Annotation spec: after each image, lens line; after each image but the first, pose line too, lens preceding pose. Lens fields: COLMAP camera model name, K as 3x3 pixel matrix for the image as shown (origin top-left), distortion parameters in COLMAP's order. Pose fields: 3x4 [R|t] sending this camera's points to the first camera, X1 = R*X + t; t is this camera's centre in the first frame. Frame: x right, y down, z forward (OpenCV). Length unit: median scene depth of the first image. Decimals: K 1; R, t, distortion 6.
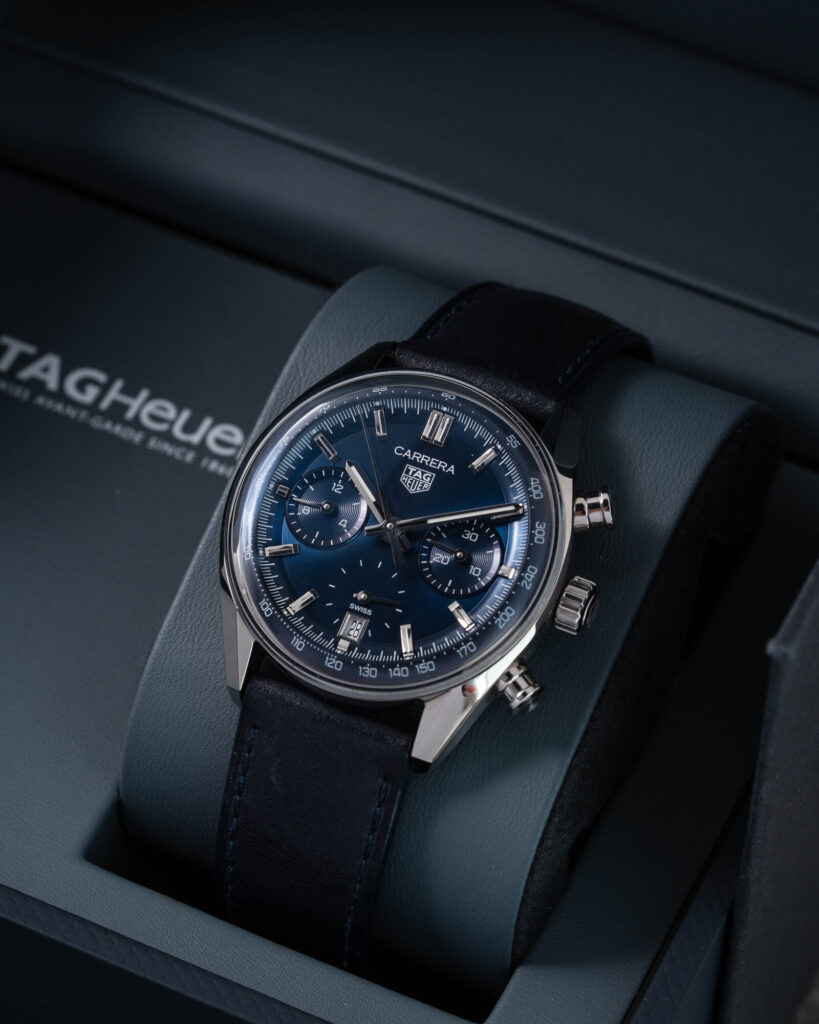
lens RADIAL K [[4201.4, 0, 407.7], [0, 4201.4, 511.2], [0, 0, 1]] dist [-0.054670, 0.000000]
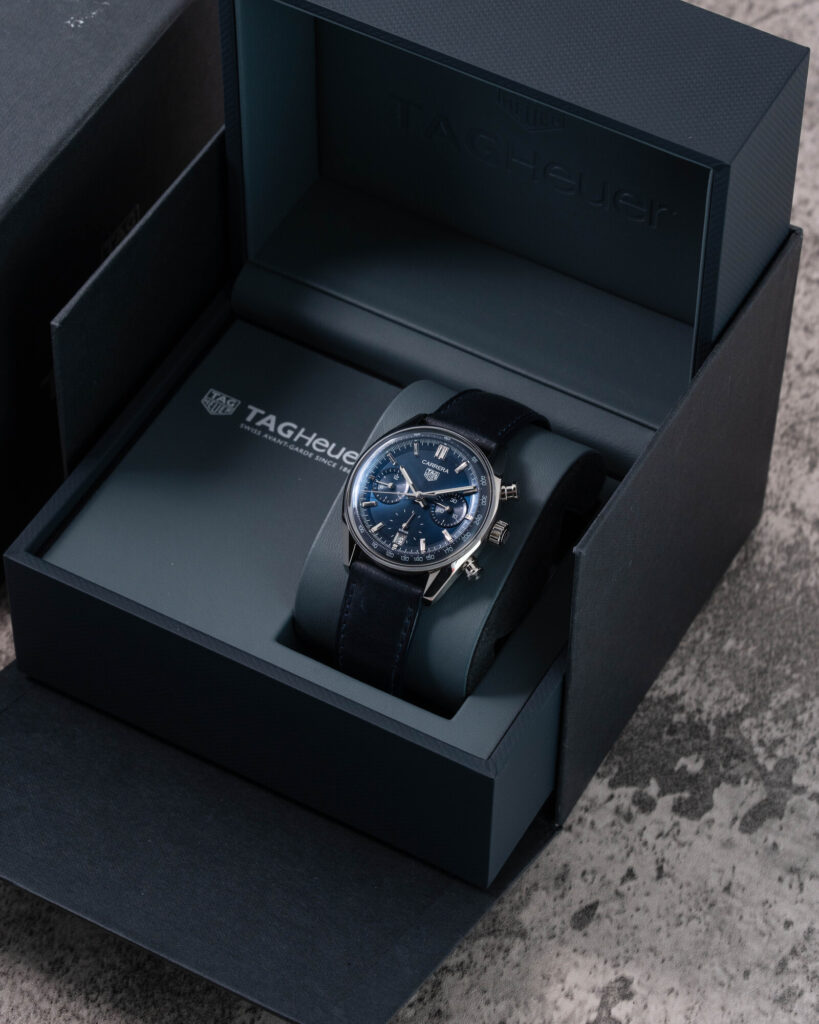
lens RADIAL K [[4201.4, 0, 410.5], [0, 4201.4, 512.3], [0, 0, 1]] dist [-0.054670, 0.000000]
pose [[0.997675, 0.041899, -0.053759, 0.111740], [-0.043380, 0.998702, -0.026683, 0.072242], [0.052571, 0.028953, 0.998197, -1.230096]]
